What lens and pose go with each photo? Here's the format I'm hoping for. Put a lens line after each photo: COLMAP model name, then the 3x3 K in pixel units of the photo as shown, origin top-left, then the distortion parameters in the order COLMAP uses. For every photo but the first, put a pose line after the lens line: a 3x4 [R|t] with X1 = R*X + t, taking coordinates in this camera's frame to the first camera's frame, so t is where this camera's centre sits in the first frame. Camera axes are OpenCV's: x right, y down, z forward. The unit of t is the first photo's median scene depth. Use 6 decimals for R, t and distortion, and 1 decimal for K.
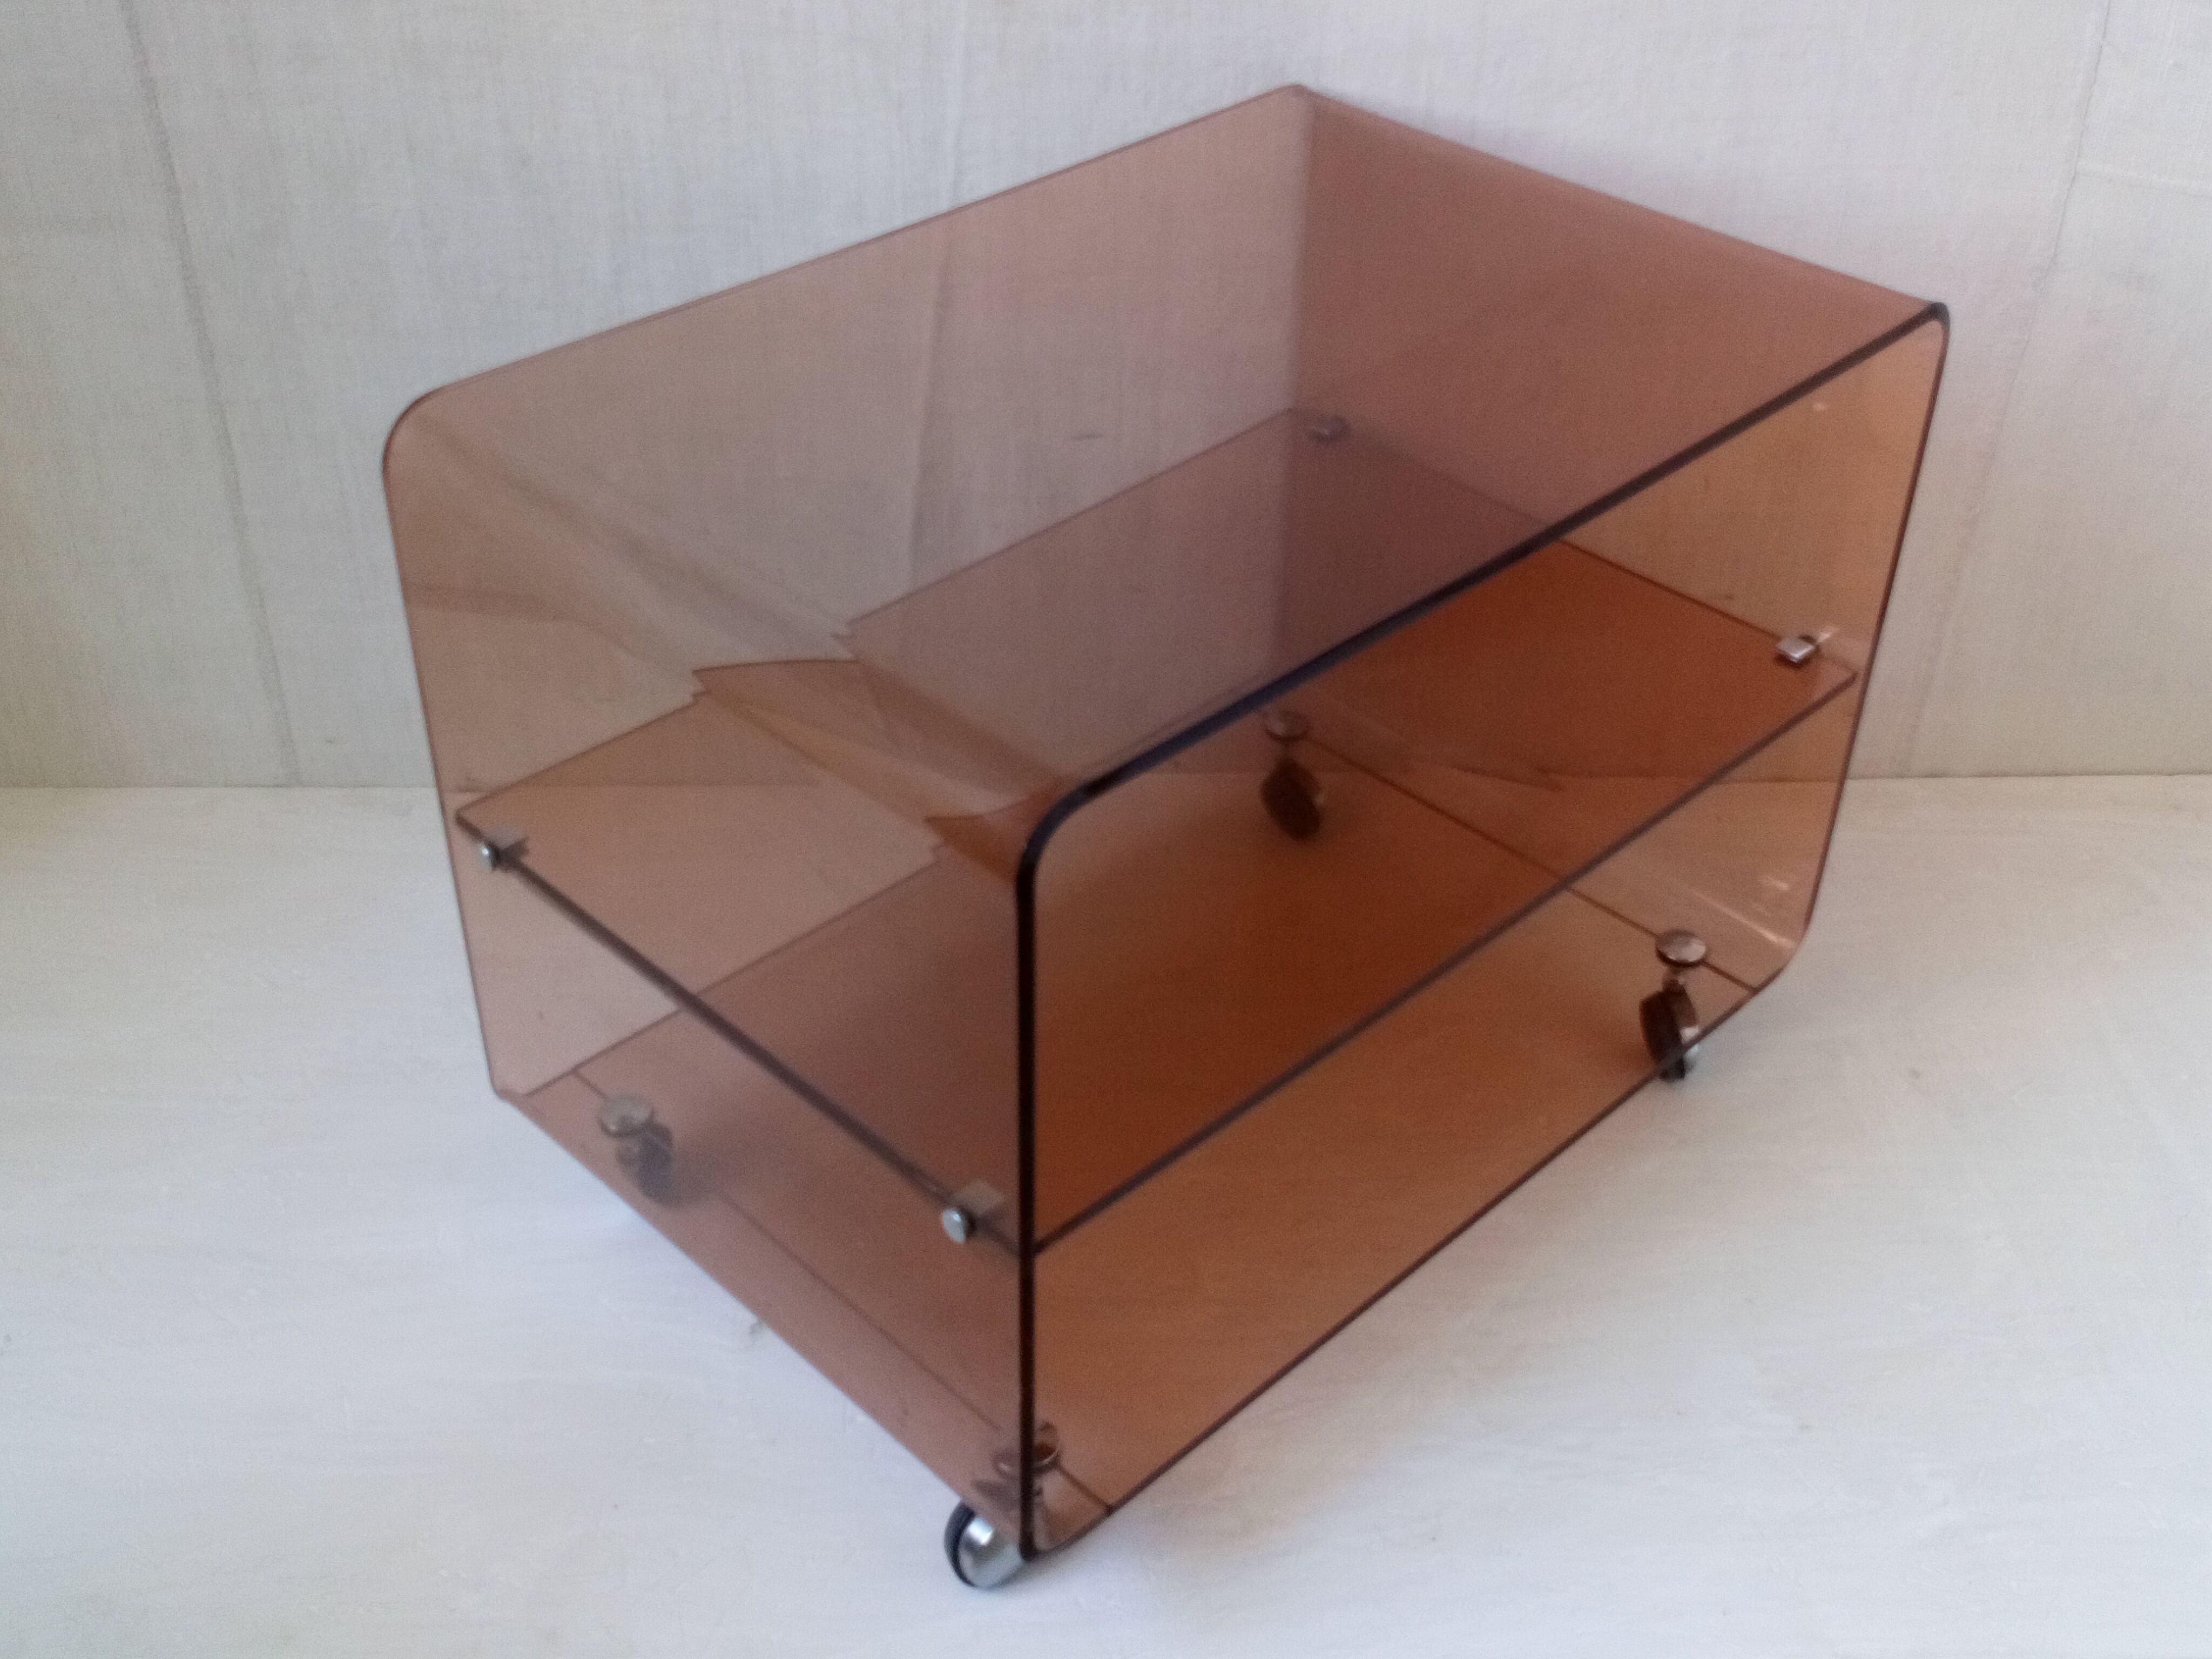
lens RADIAL K [[2461.9, 0, 1106.0], [0, 2461.9, 829.5], [0, 0, 1]] dist [0.104629, -0.190091]
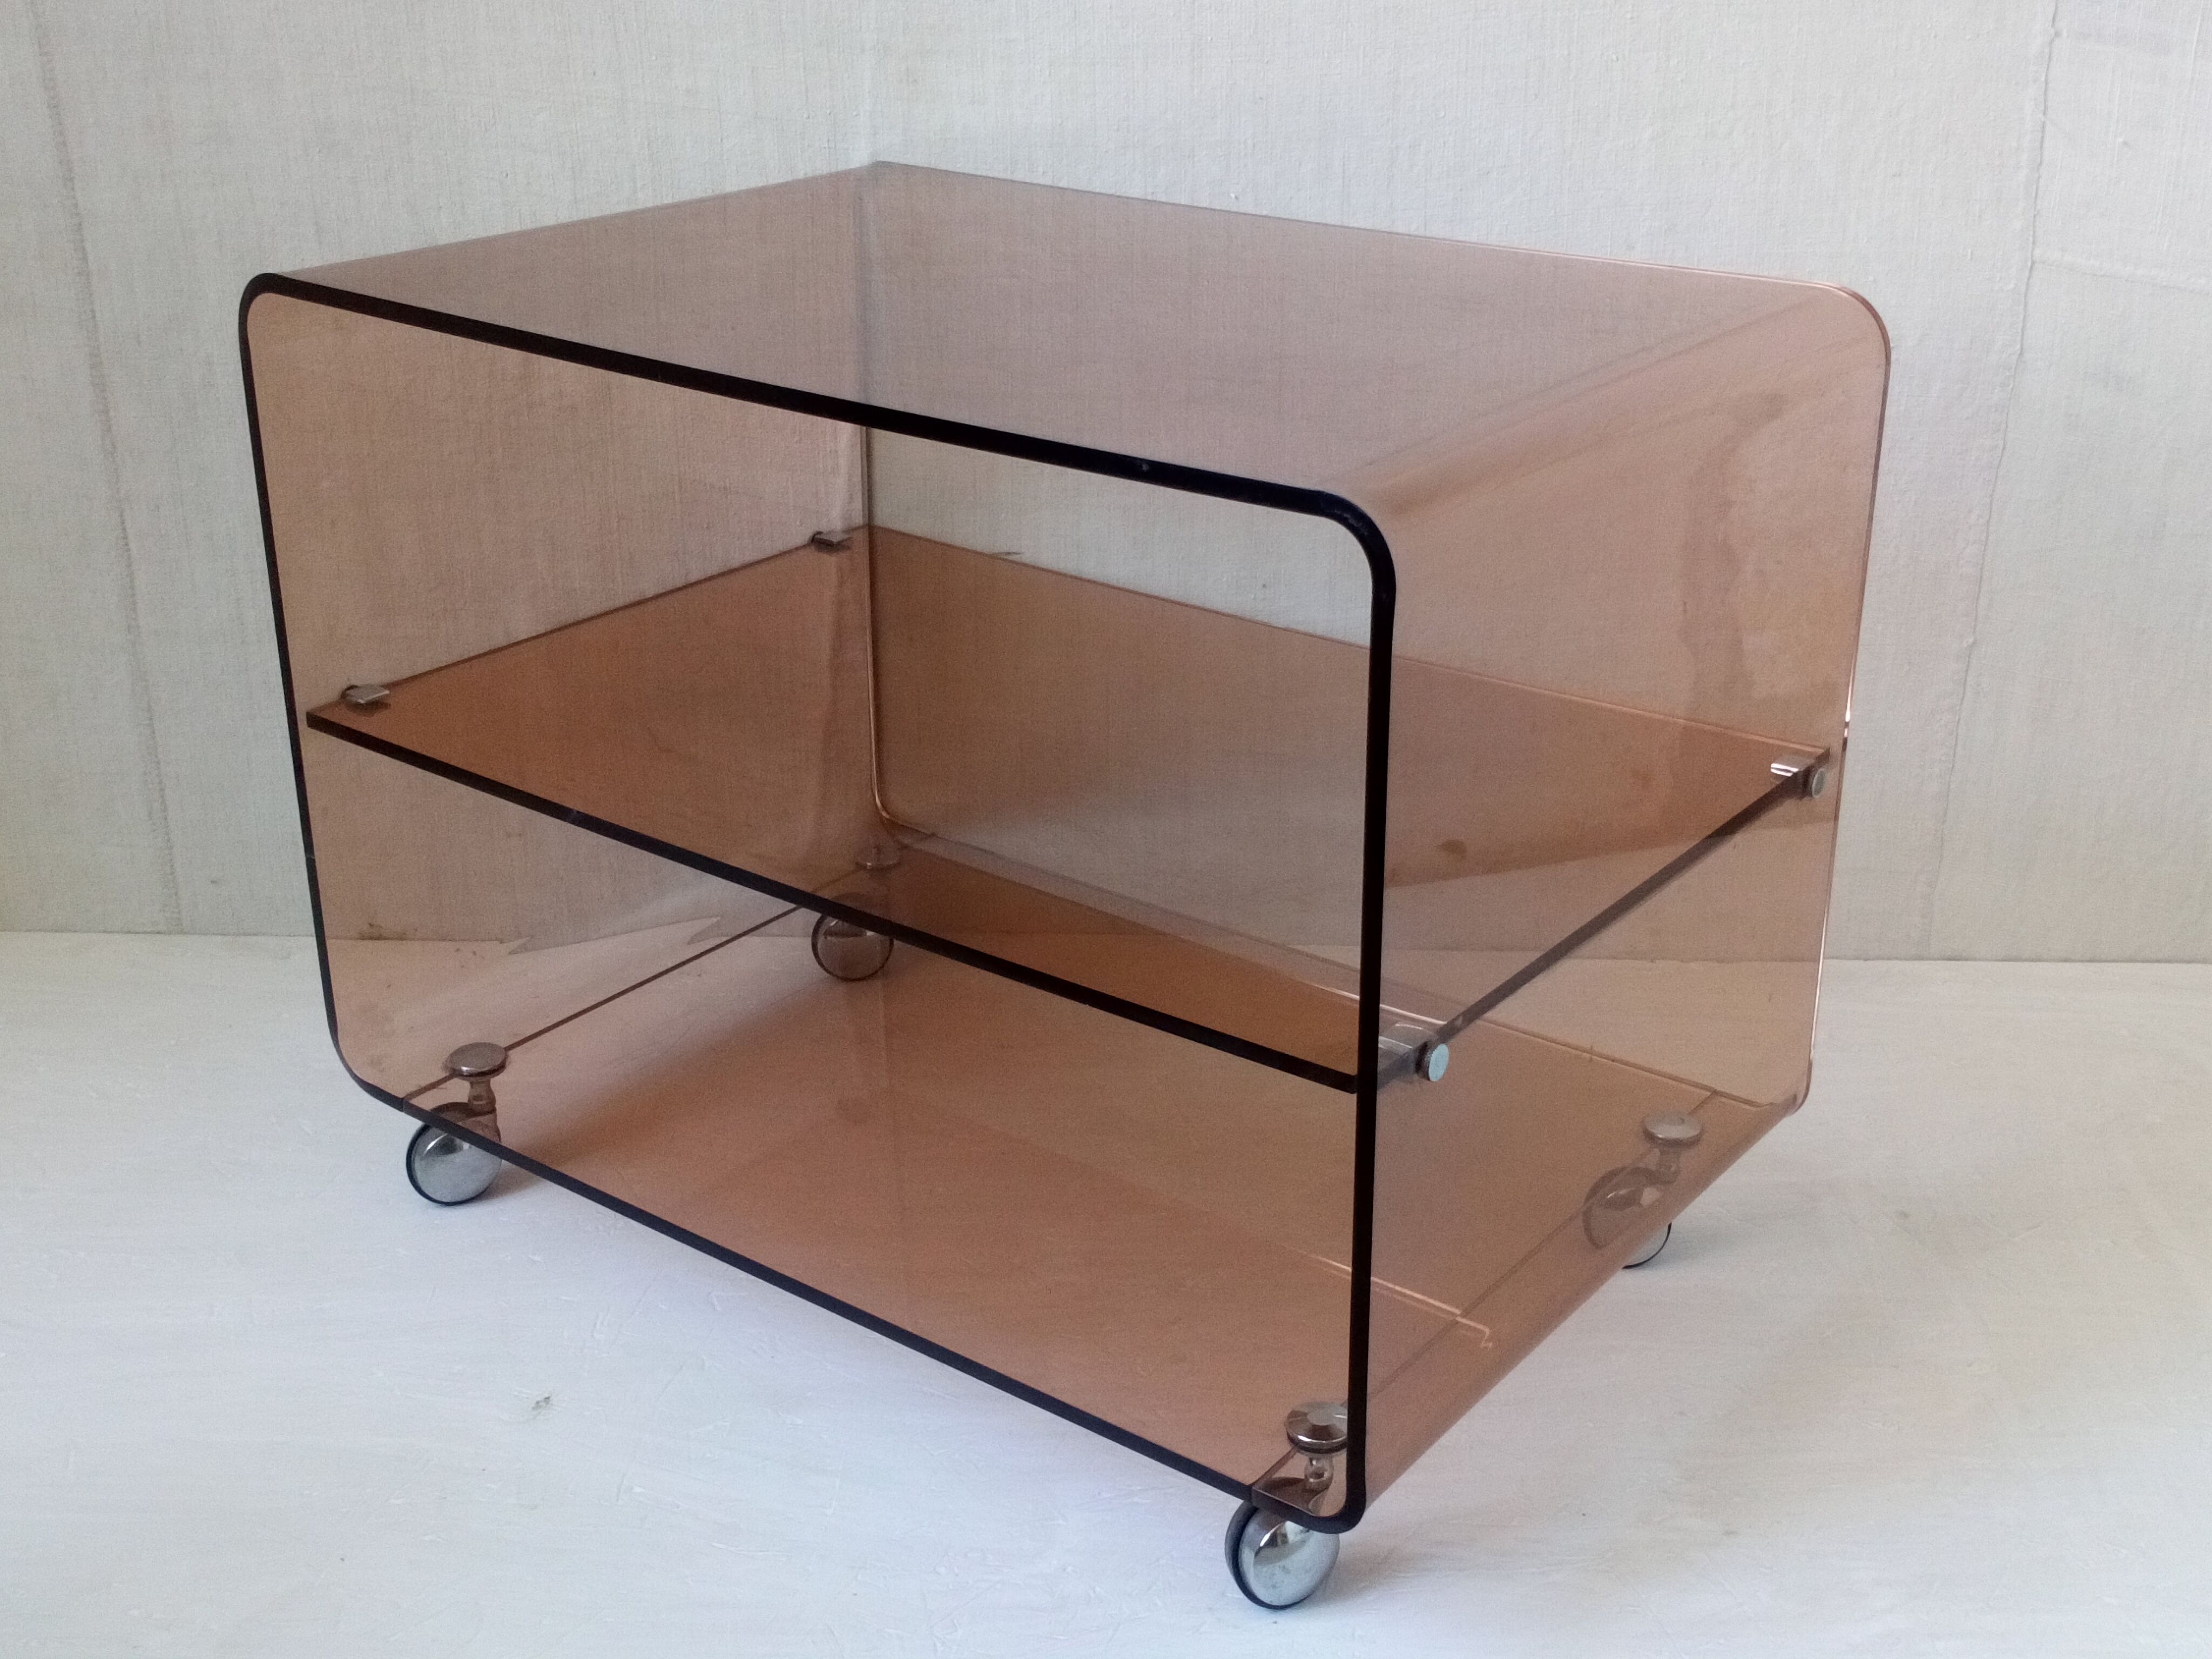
lens RADIAL K [[2644.1, 0, 1105.0], [0, 2644.1, 819.3], [0, 0, 1]] dist [0.156468, -0.312786]
pose [[0.997204, 0.011012, -0.073918, 0.115769], [-0.027946, 0.972275, -0.232163, 0.194151], [0.069312, 0.233579, 0.969864, 0.031322]]
